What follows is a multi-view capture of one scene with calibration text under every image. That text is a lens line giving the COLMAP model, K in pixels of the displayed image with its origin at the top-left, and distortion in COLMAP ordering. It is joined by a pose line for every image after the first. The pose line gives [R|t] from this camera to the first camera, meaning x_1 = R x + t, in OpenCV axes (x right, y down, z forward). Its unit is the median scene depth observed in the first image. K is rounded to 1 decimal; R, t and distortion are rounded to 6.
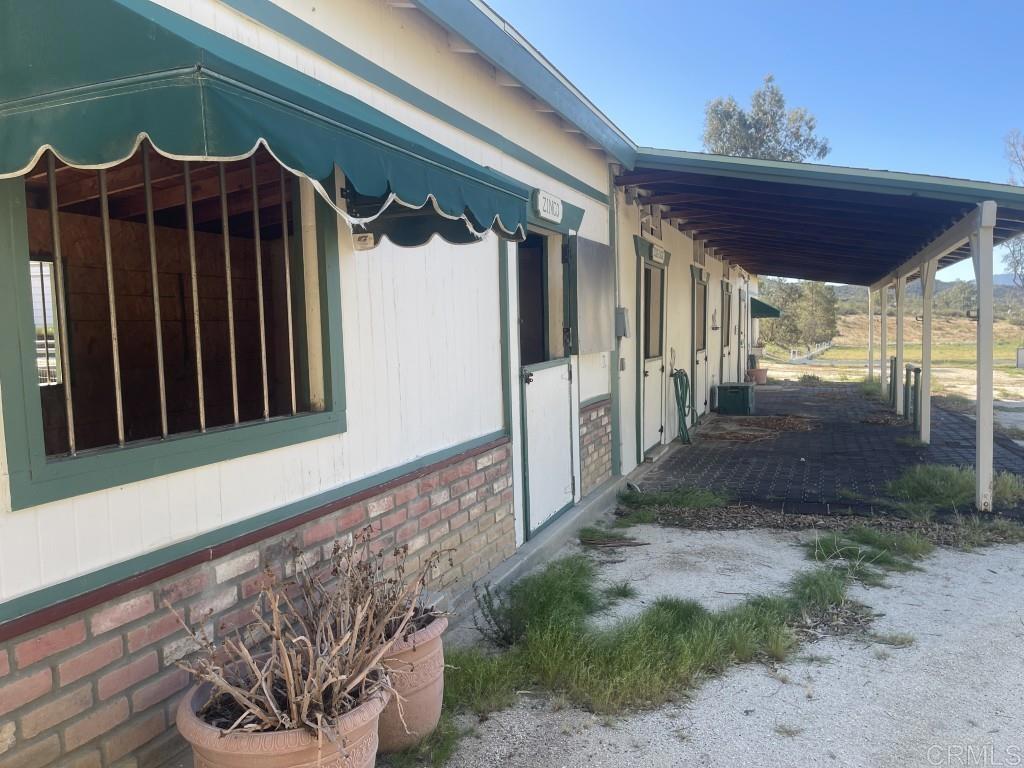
lens RADIAL K [[759.3, 0, 519.9], [0, 759.3, 388.8], [0, 0, 1]] dist [0.068515, -0.073060]
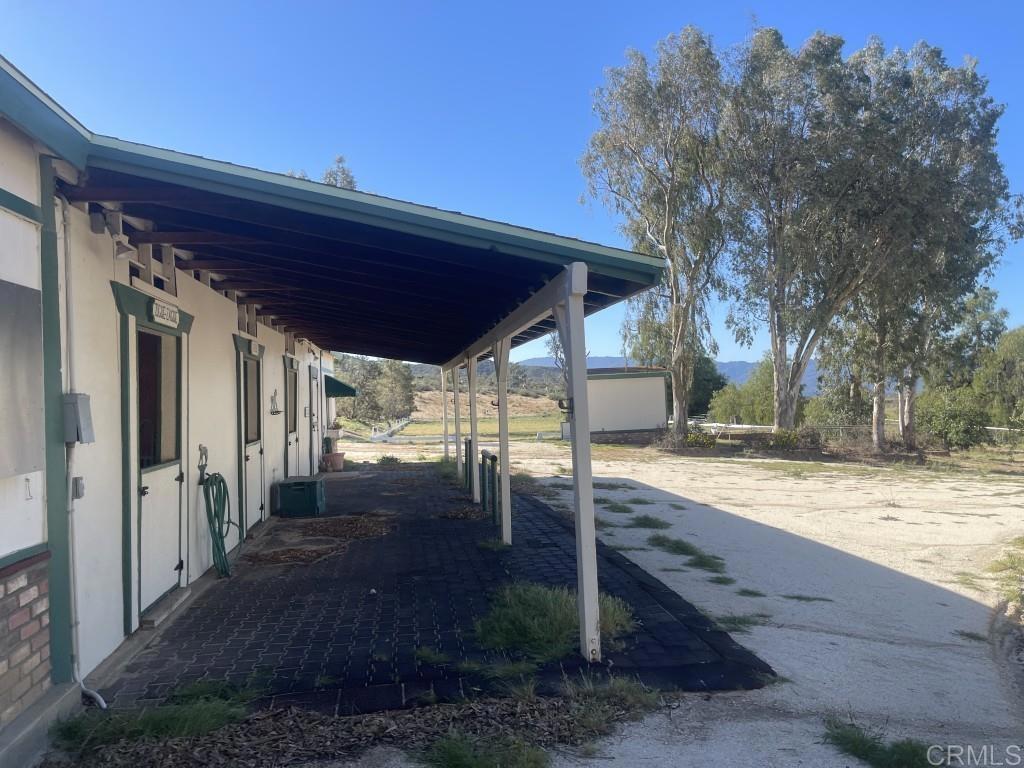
lens RADIAL K [[756.1, 0, 514.4], [0, 756.1, 380.2], [0, 0, 1]] dist [0.091343, -0.136063]
pose [[0.867023, 0.005735, 0.498235, 0.089630], [0.048994, 0.994107, -0.096703, -0.027976], [-0.495854, 0.108254, 0.861632, 0.203925]]
